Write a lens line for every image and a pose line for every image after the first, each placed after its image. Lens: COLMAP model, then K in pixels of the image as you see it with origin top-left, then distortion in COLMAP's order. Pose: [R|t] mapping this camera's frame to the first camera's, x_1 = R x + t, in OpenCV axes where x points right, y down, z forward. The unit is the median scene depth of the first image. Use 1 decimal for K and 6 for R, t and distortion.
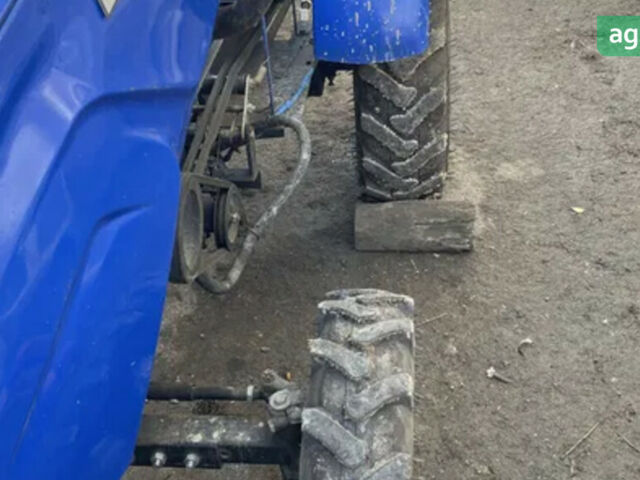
lens RADIAL K [[874.2, 0, 318.1], [0, 874.2, 241.6], [0, 0, 1]] dist [0.034084, 0.000000]
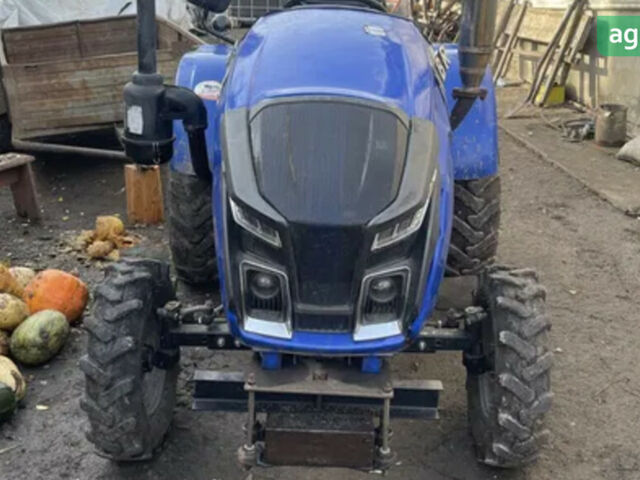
lens RADIAL K [[874.2, 0, 321.1], [0, 874.2, 238.1], [0, 0, 1]] dist [0.034084, 0.000000]
pose [[0.994516, 0.038146, 0.097383, -0.348003], [-0.011372, 0.965034, -0.261876, 0.328069], [-0.103968, 0.259332, 0.960176, -0.542677]]
